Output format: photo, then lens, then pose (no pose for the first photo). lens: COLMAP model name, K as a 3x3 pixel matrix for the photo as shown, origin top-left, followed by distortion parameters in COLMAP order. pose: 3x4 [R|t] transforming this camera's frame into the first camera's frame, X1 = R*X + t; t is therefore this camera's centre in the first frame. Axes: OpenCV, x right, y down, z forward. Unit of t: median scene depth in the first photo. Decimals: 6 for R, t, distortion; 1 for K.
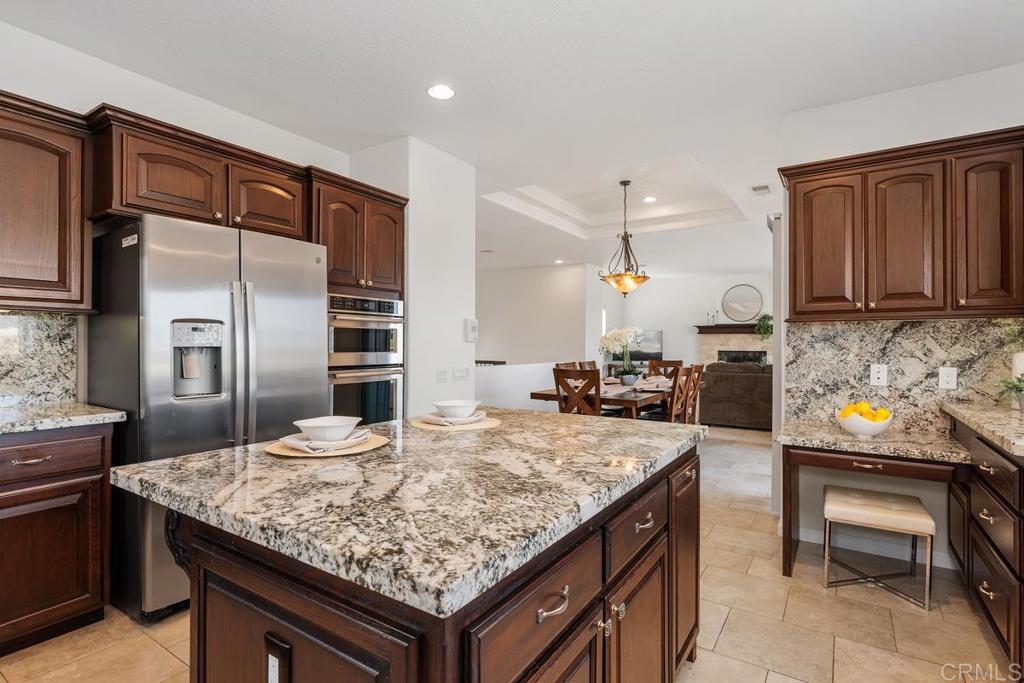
lens RADIAL K [[513.2, 0, 505.3], [0, 513.2, 347.0], [0, 0, 1]] dist [-0.004806, -0.000175]
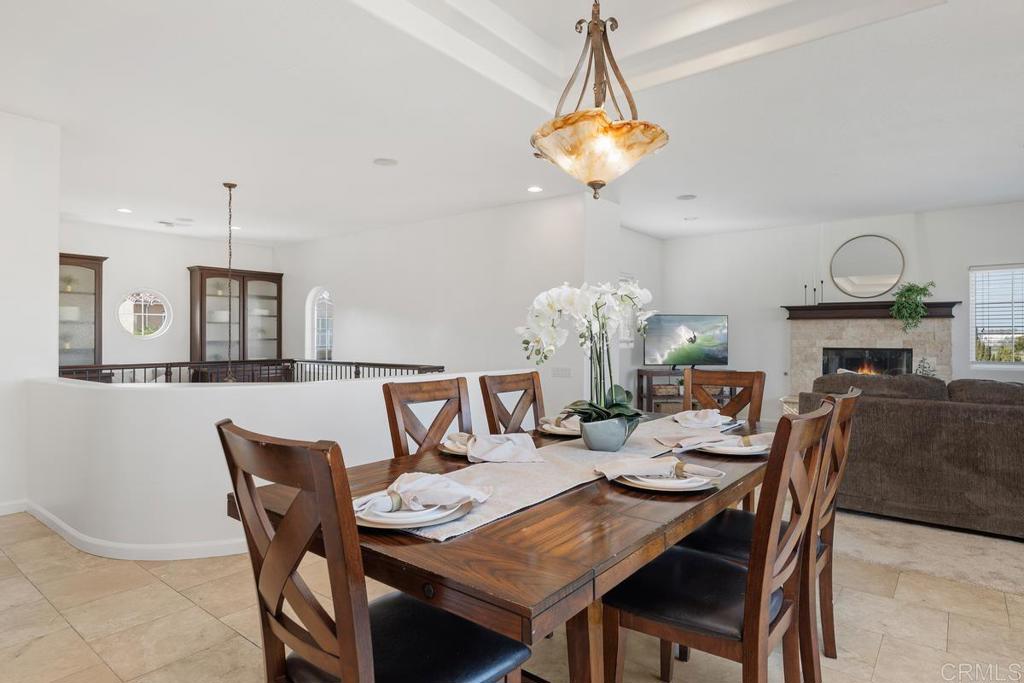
lens RADIAL K [[583.8, 0, 507.3], [0, 583.8, 336.9], [0, 0, 1]] dist [-0.005604, -0.000213]
pose [[0.997168, -0.000540, -0.075205, 0.107443], [-0.000198, 0.999952, -0.009796, 0.001420], [0.075207, 0.009783, 0.997120, 0.318507]]
